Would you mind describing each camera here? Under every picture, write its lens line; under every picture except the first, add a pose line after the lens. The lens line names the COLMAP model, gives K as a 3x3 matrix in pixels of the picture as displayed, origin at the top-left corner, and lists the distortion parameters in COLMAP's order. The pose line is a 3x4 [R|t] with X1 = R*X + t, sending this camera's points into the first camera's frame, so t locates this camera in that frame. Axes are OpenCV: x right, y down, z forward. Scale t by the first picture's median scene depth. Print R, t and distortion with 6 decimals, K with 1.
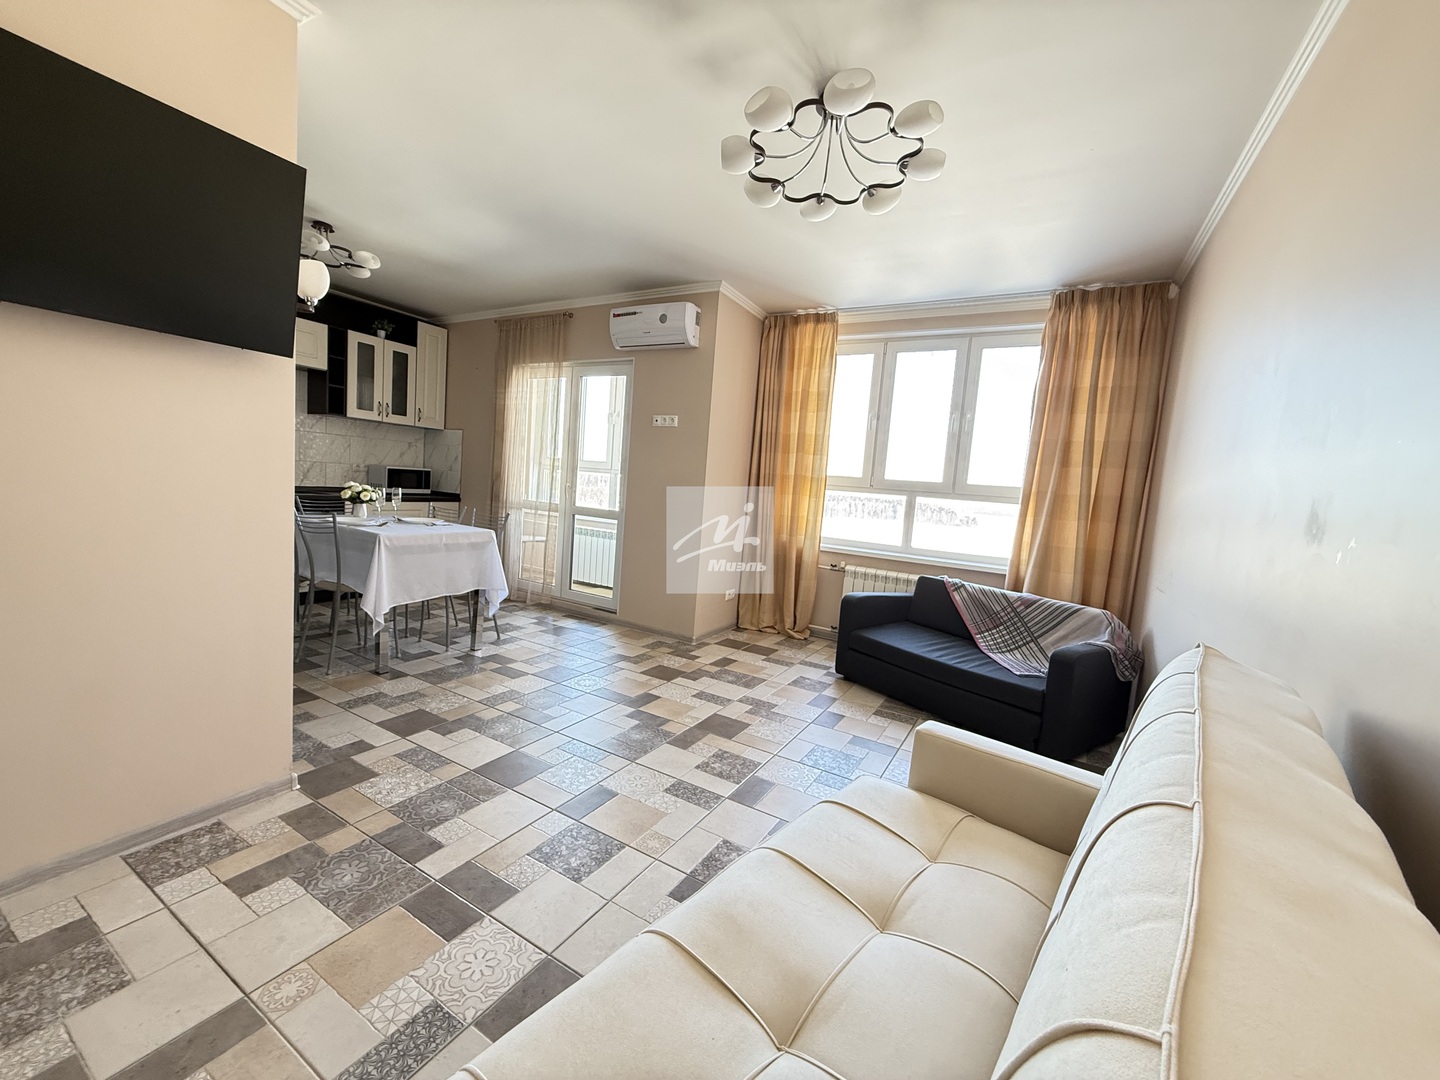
lens RADIAL K [[573.4, 0, 717.9], [0, 573.4, 542.4], [0, 0, 1]] dist [-0.002274, -0.000065]
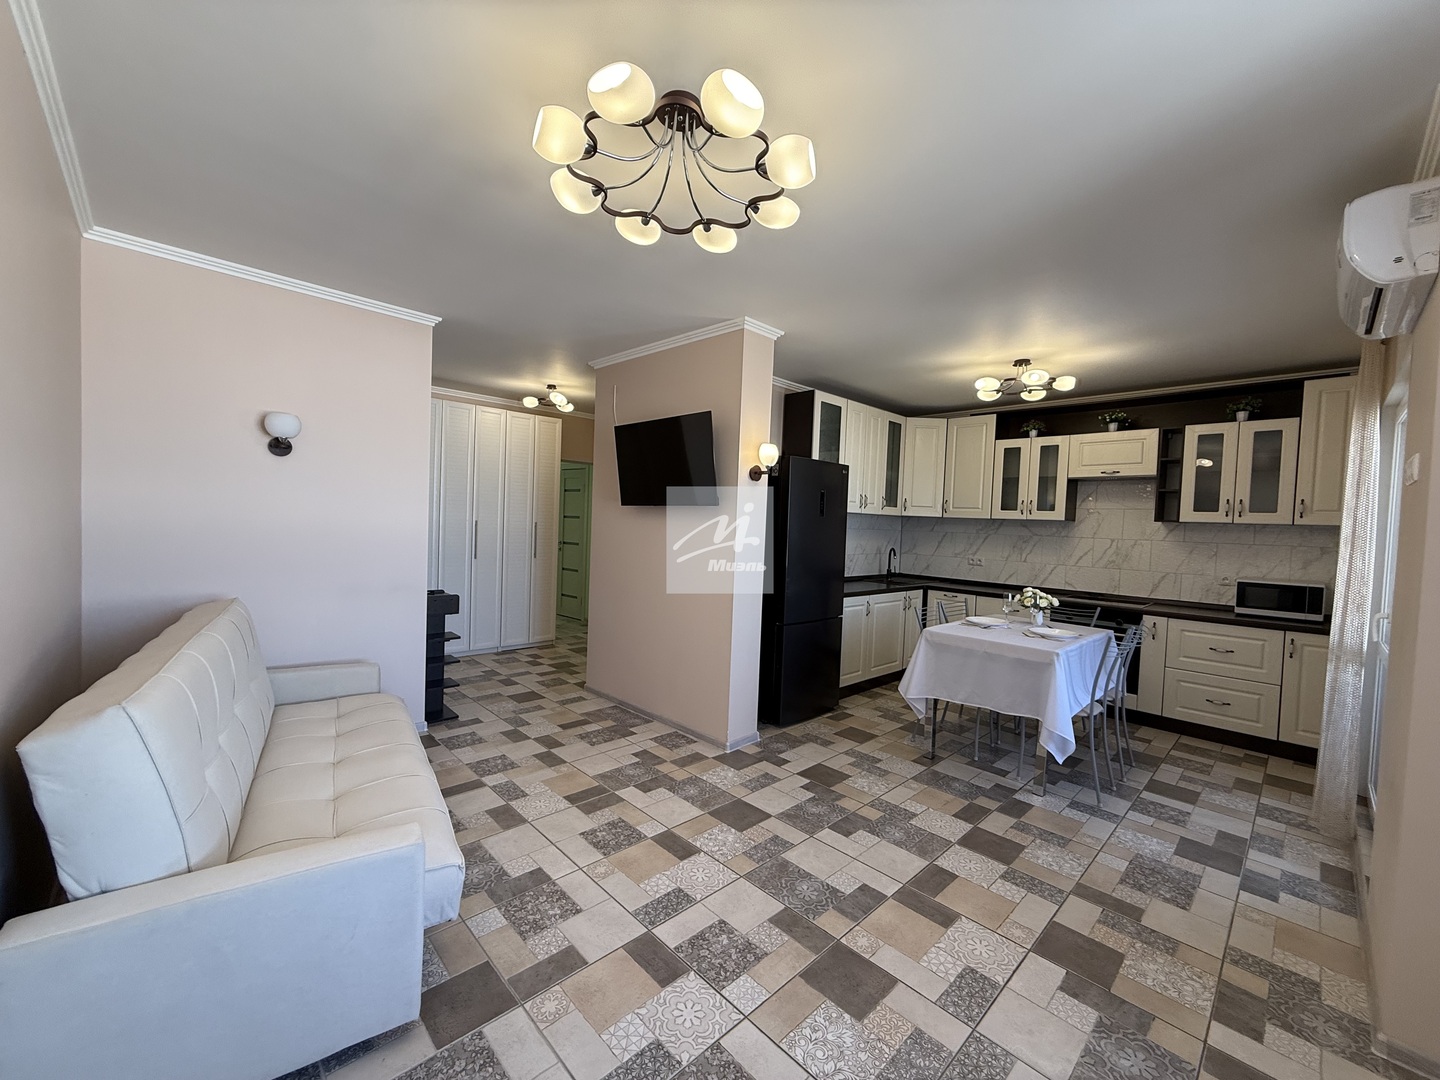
lens RADIAL K [[577.4, 0, 715.9], [0, 577.4, 528.9], [0, 0, 1]] dist [-0.000056, 0.000162]
pose [[-0.278759, -0.079481, -0.957066, 0.436577], [-0.159043, 0.986629, -0.035612, -0.069214], [0.947100, 0.142288, -0.287673, 0.633529]]
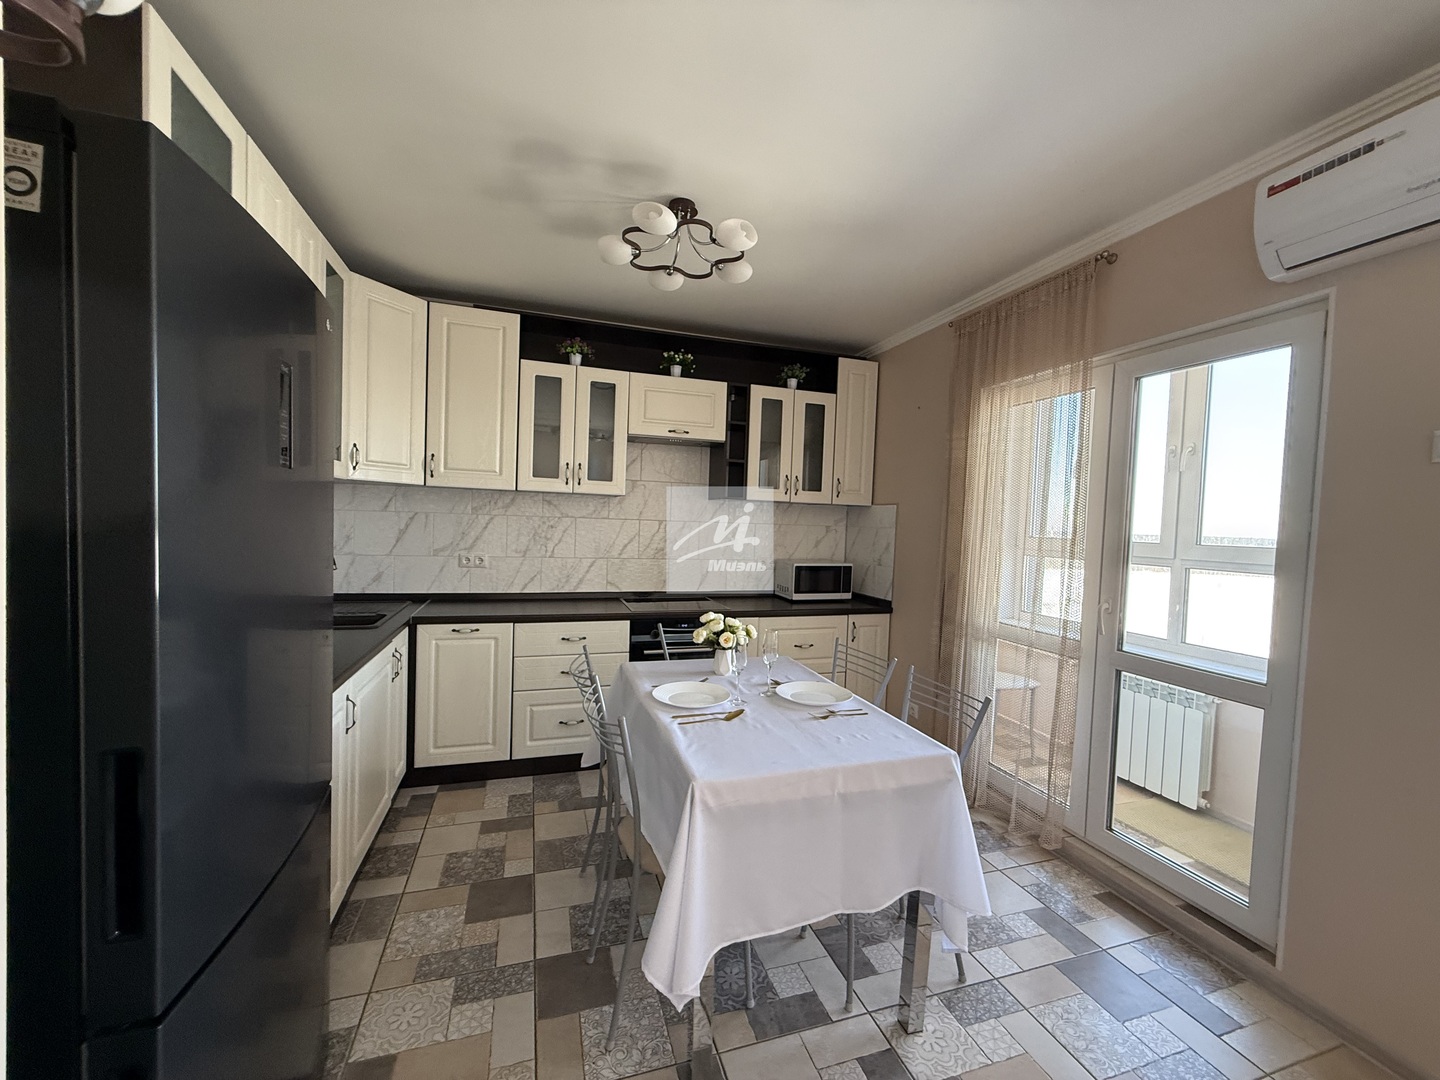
lens RADIAL K [[573.4, 0, 717.9], [0, 573.4, 542.4], [0, 0, 1]] dist [-0.002274, -0.000065]
pose [[0.745064, -0.025520, -0.666504, -0.200696], [-0.044233, 0.995177, -0.087552, -0.107175], [0.665524, 0.094714, 0.740342, 0.472451]]
